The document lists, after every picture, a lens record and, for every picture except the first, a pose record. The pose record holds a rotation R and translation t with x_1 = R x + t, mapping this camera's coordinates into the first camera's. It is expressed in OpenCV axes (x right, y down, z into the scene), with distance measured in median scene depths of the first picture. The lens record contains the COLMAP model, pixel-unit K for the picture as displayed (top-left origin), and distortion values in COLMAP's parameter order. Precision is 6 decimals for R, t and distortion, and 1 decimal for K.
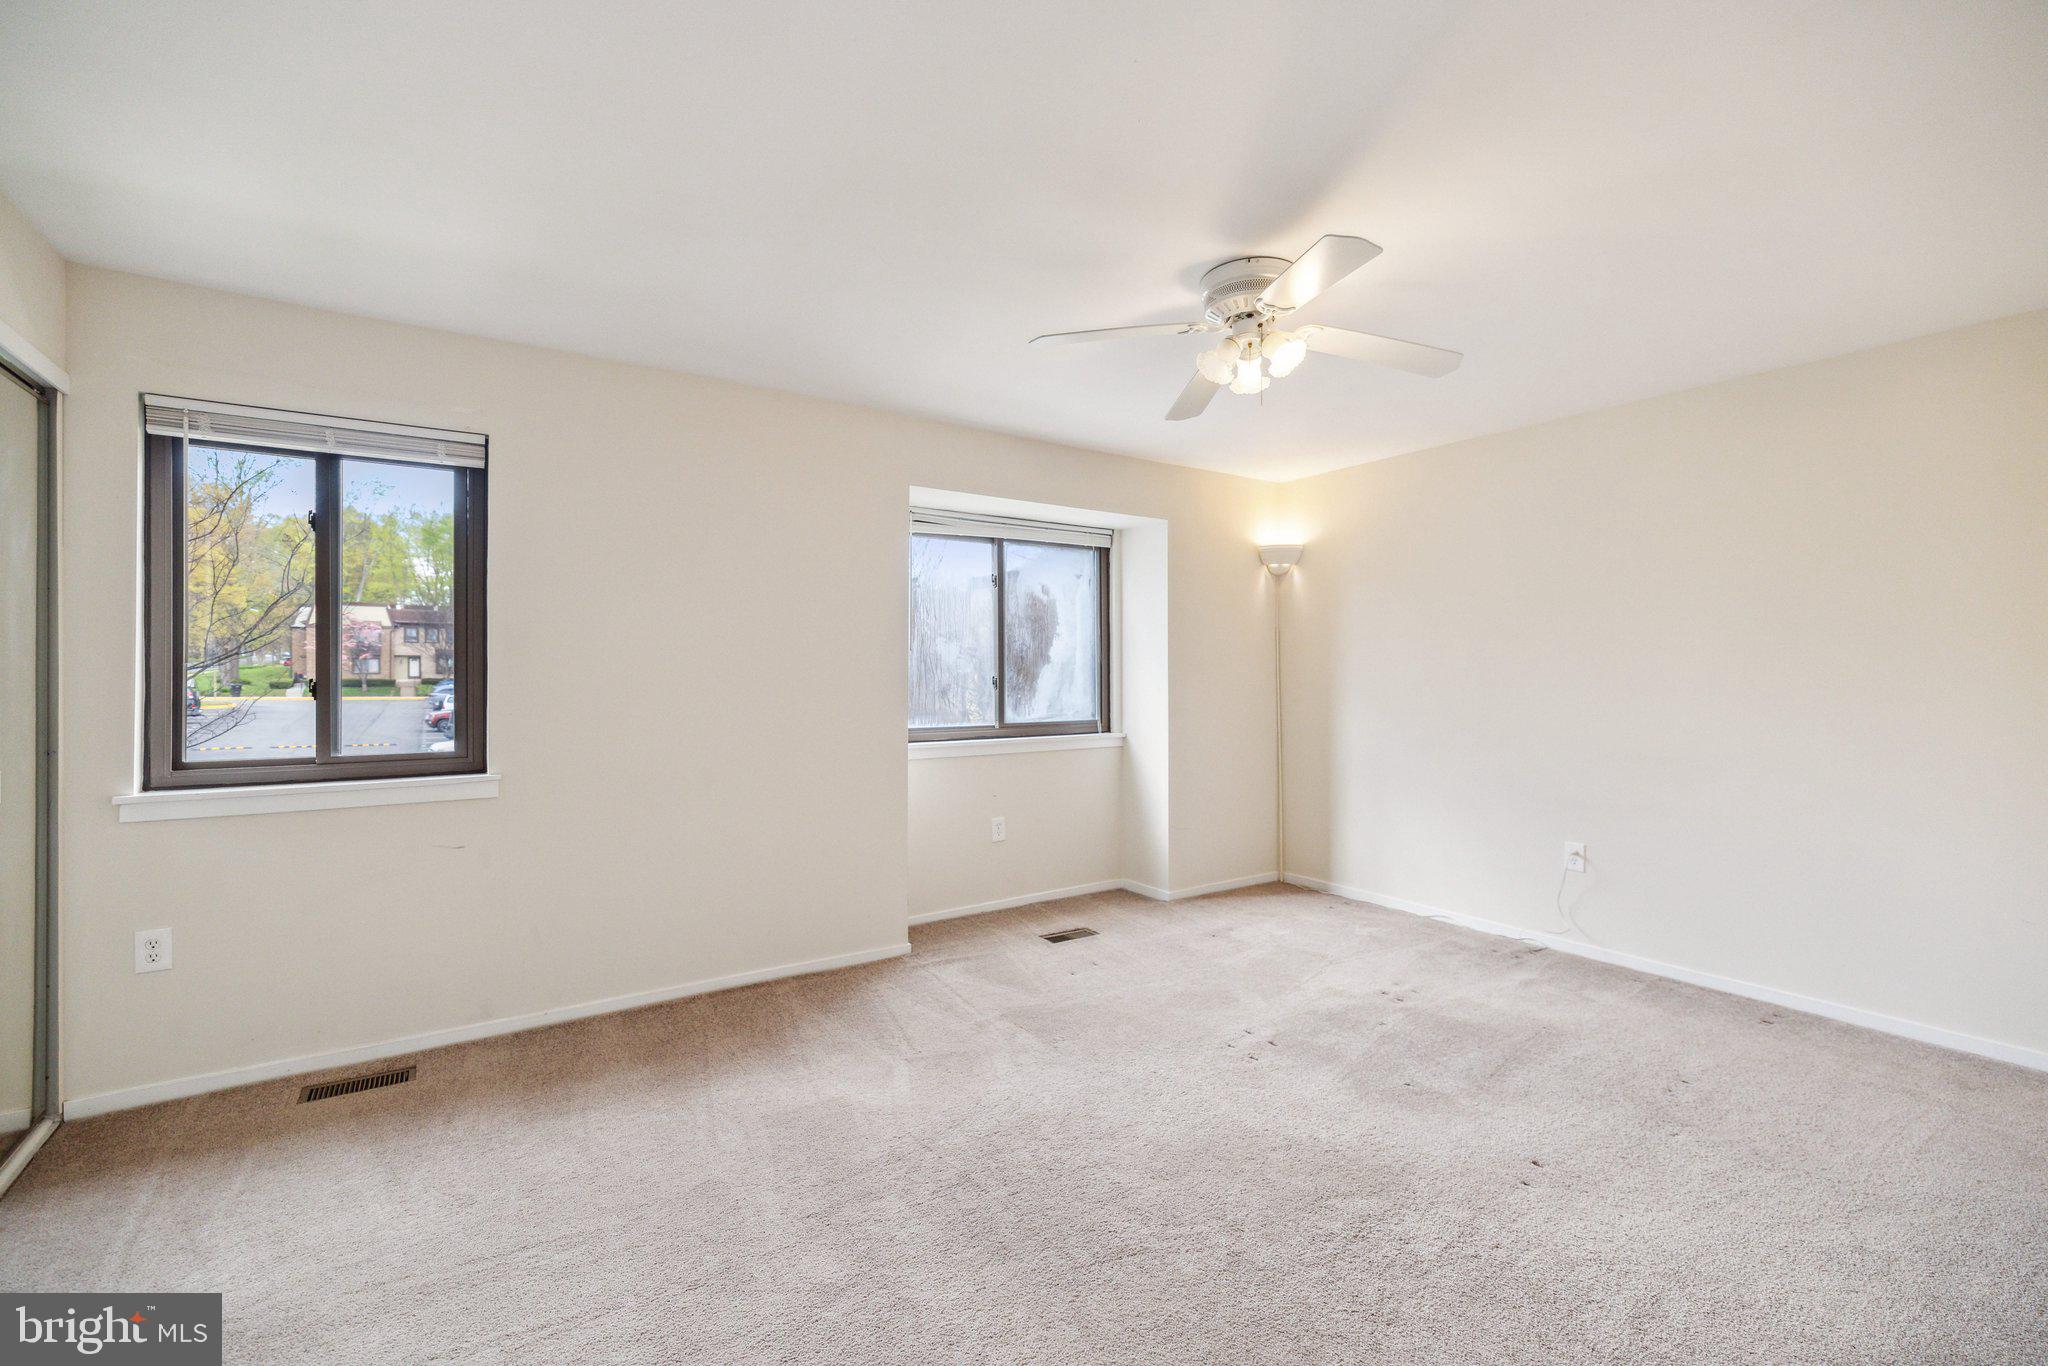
lens RADIAL K [[874.6, 0, 1028.8], [0, 874.6, 674.5], [0, 0, 1]] dist [0.002072, -0.000585]
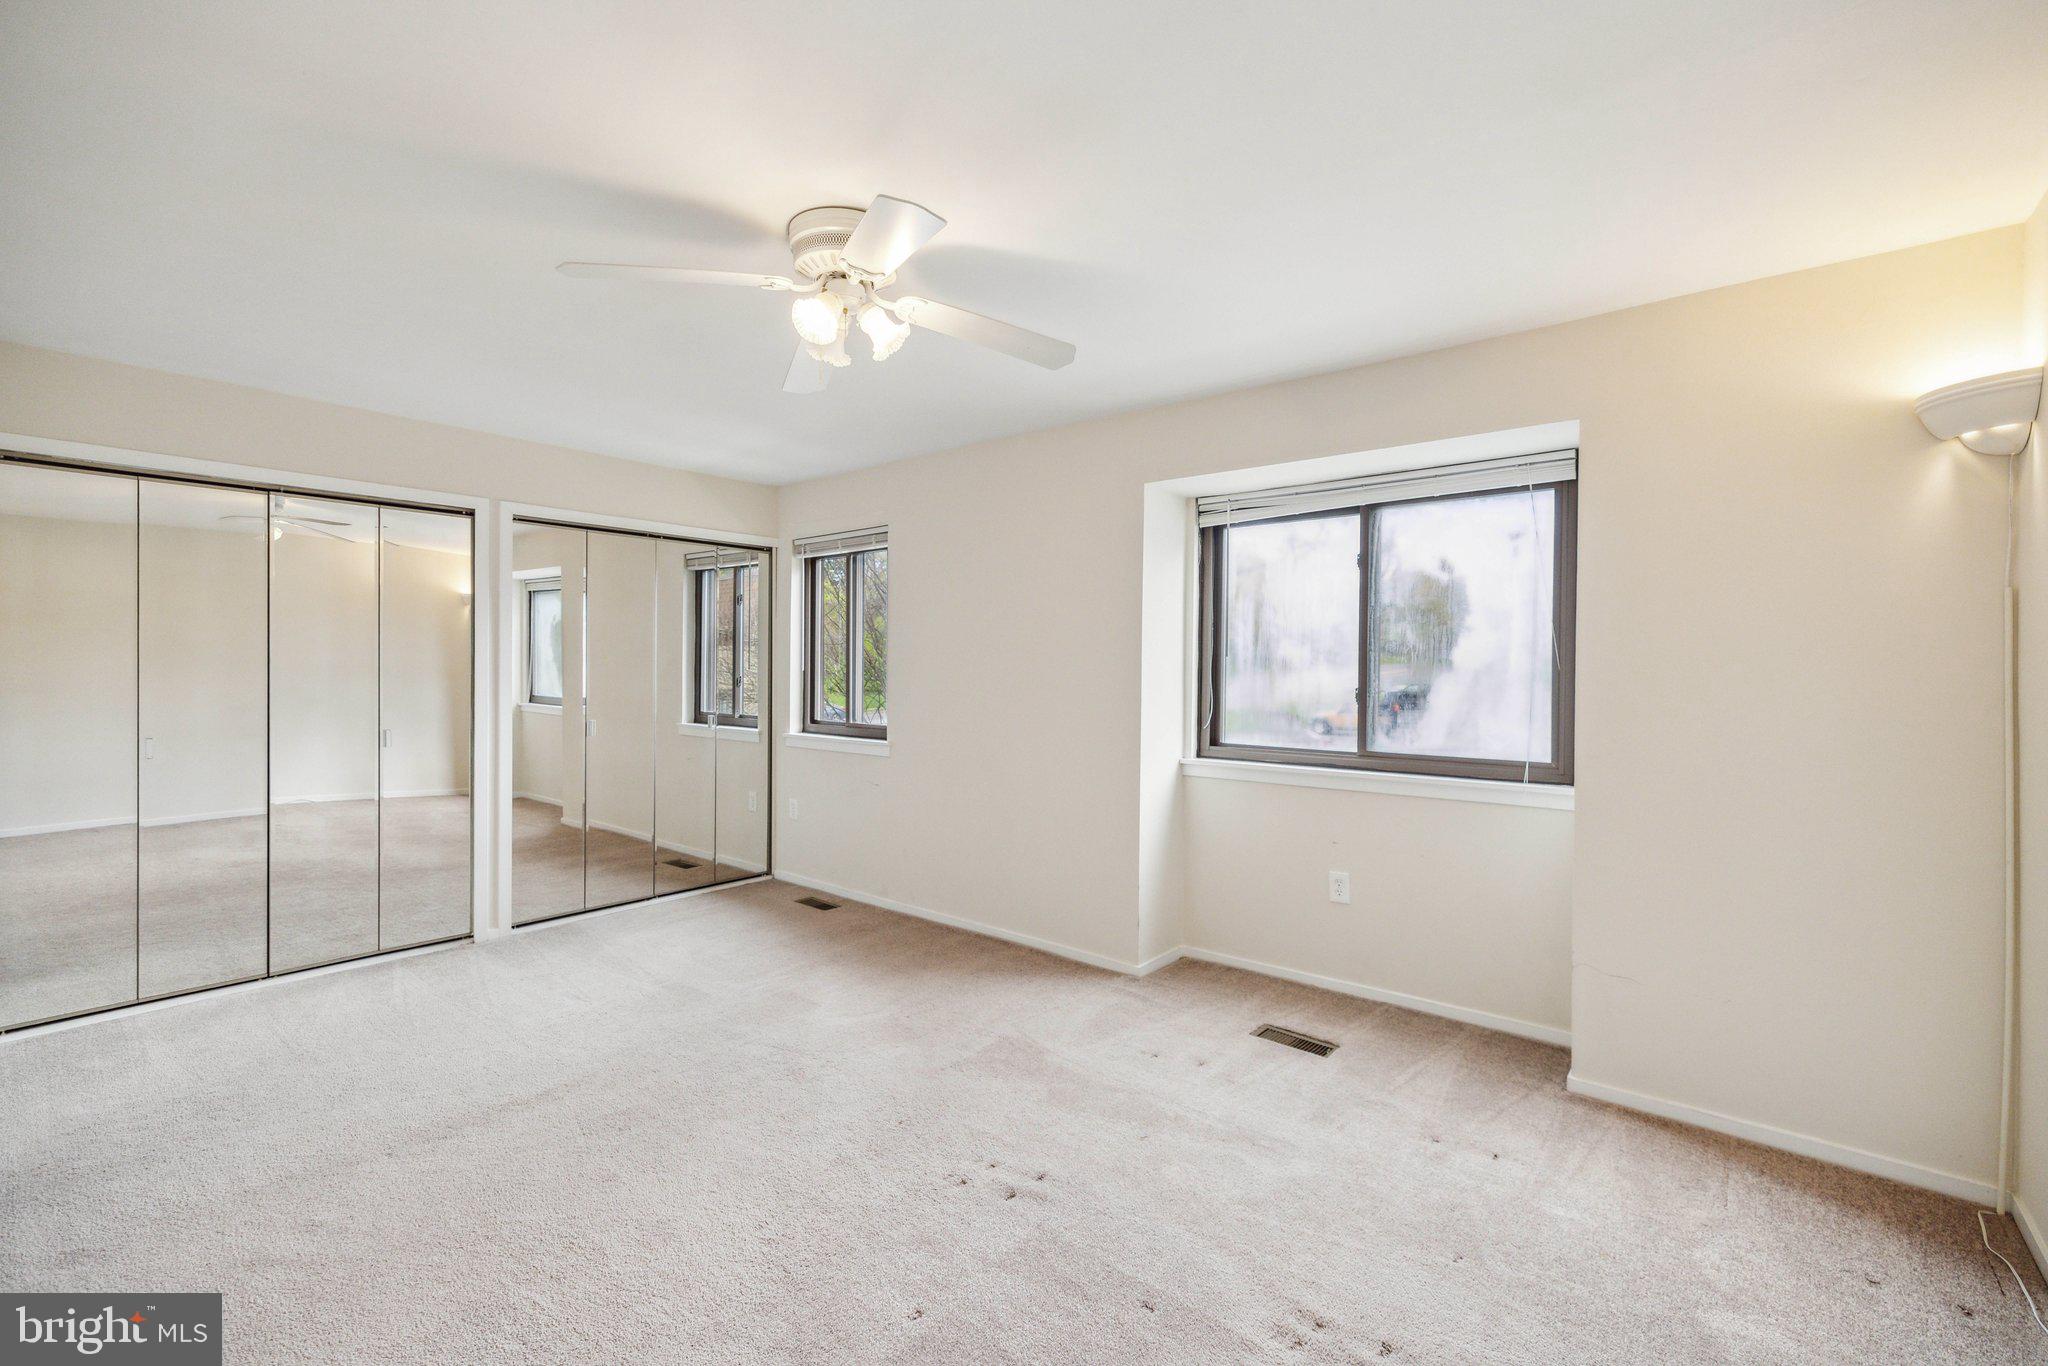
lens RADIAL K [[874.6, 0, 1027.9], [0, 874.6, 677.4], [0, 0, 1]] dist [0.002072, -0.000585]
pose [[0.287219, 0.004249, -0.957856, 0.591613], [-0.017942, 0.999839, -0.000944, -0.001088], [0.957697, 0.017457, 0.287249, 0.490631]]
